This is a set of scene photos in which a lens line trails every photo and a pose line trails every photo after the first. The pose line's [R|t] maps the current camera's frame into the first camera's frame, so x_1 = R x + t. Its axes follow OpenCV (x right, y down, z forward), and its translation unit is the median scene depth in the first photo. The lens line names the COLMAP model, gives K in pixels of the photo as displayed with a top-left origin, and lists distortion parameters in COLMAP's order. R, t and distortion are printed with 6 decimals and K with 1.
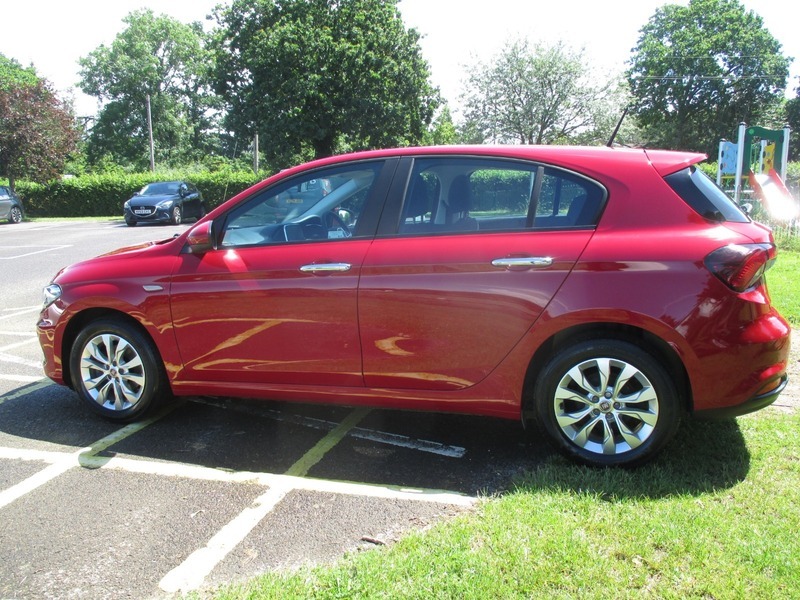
lens RADIAL K [[675.7, 0, 404.9], [0, 675.7, 308.7], [0, 0, 1]] dist [-0.029211, -0.005752]
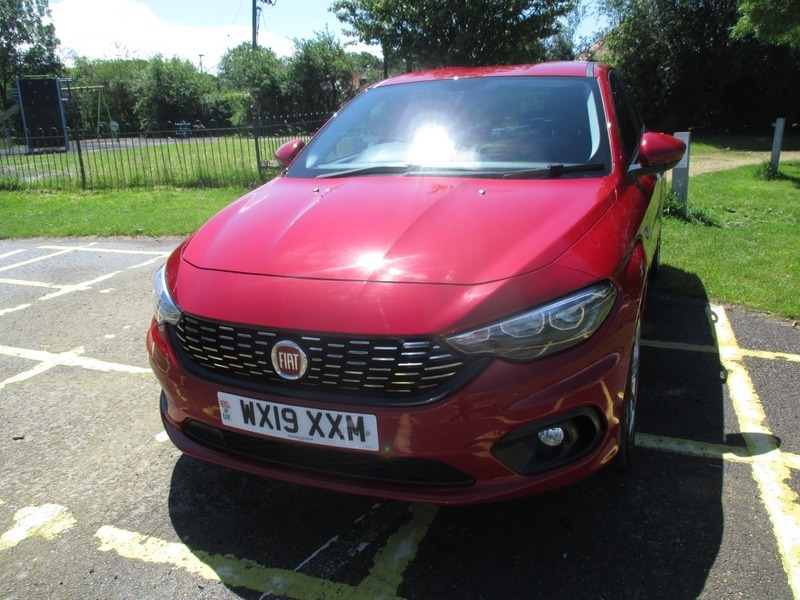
lens RADIAL K [[675.7, 0, 398.7], [0, 675.7, 304.8], [0, 0, 1]] dist [-0.029211, -0.005752]
pose [[0.080478, -0.269106, 0.959742, -1.107385], [0.218259, 0.944256, 0.246463, -0.191527], [-0.972567, 0.189637, 0.134726, 1.172097]]
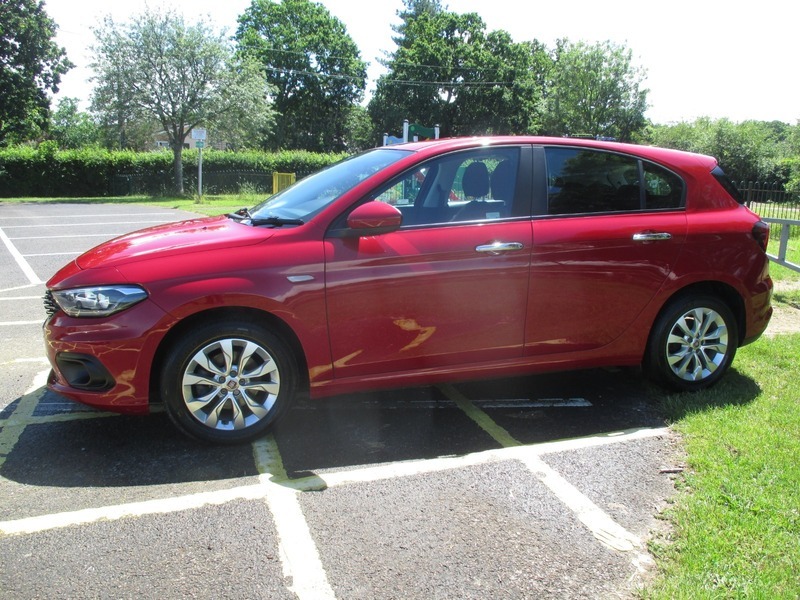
lens RADIAL K [[675.7, 0, 402.1], [0, 675.7, 306.2], [0, 0, 1]] dist [-0.029211, -0.005752]
pose [[0.814366, -0.082756, 0.574421, -0.770646], [0.072996, 0.996527, 0.040080, -0.020826], [-0.575743, 0.009291, 0.817578, 0.208399]]
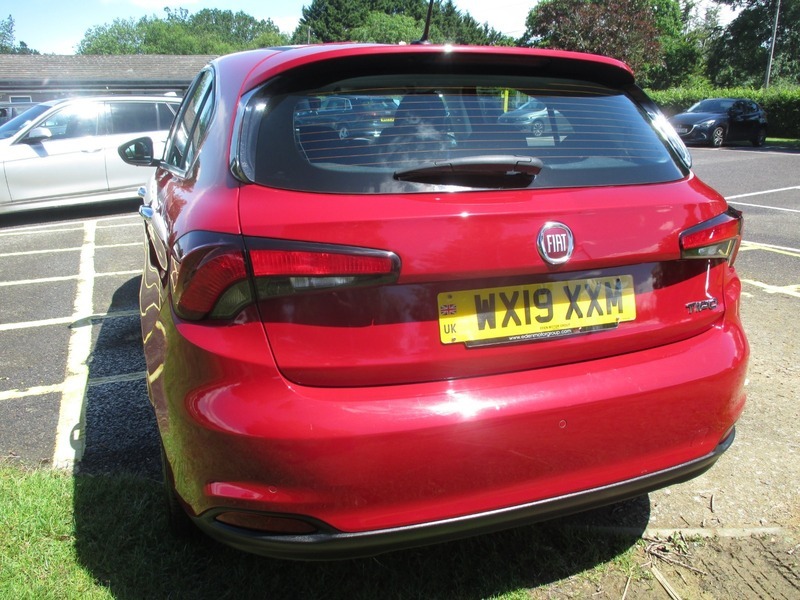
lens RADIAL K [[675.7, 0, 401.2], [0, 675.7, 306.6], [0, 0, 1]] dist [-0.029211, -0.005752]
pose [[0.606145, 0.247070, -0.756005, 0.778413], [-0.157639, 0.968990, 0.190284, -0.126528], [0.779575, 0.003836, 0.626297, 0.623126]]
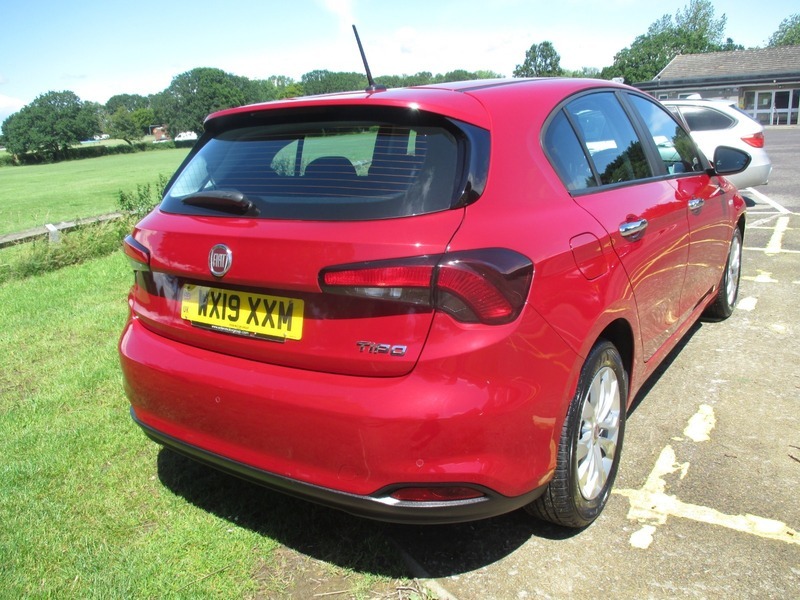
lens RADIAL K [[675.7, 0, 396.8], [0, 675.7, 292.4], [0, 0, 1]] dist [-0.029211, -0.005752]
pose [[-0.297814, 0.273799, -0.914517, 0.972904], [-0.112651, 0.941213, 0.318477, -0.263885], [0.947954, 0.197868, -0.249463, 1.225996]]
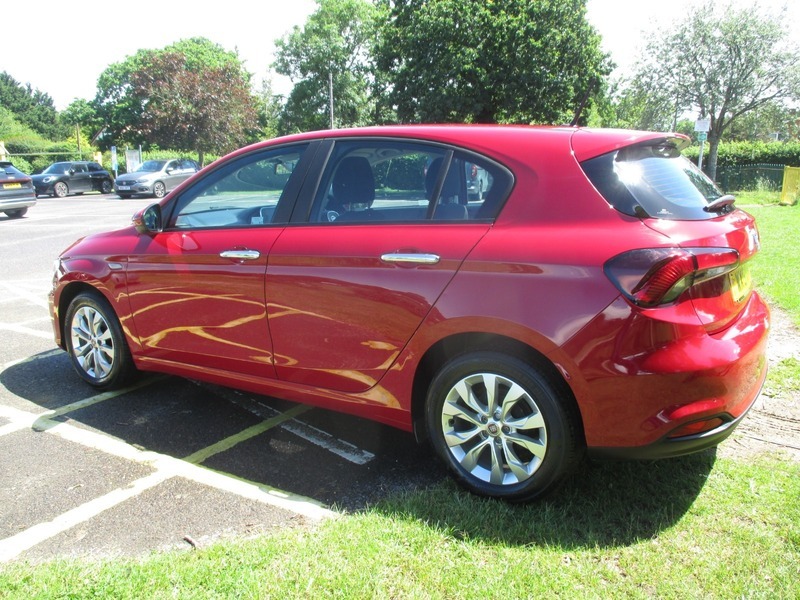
lens RADIAL K [[675.7, 0, 403.7], [0, 675.7, 306.4], [0, 0, 1]] dist [-0.029211, -0.005752]
pose [[0.960197, 0.063379, -0.272039, 0.342888], [-0.054636, 0.997721, 0.039601, -0.033542], [0.273929, -0.023162, 0.961471, 0.115447]]
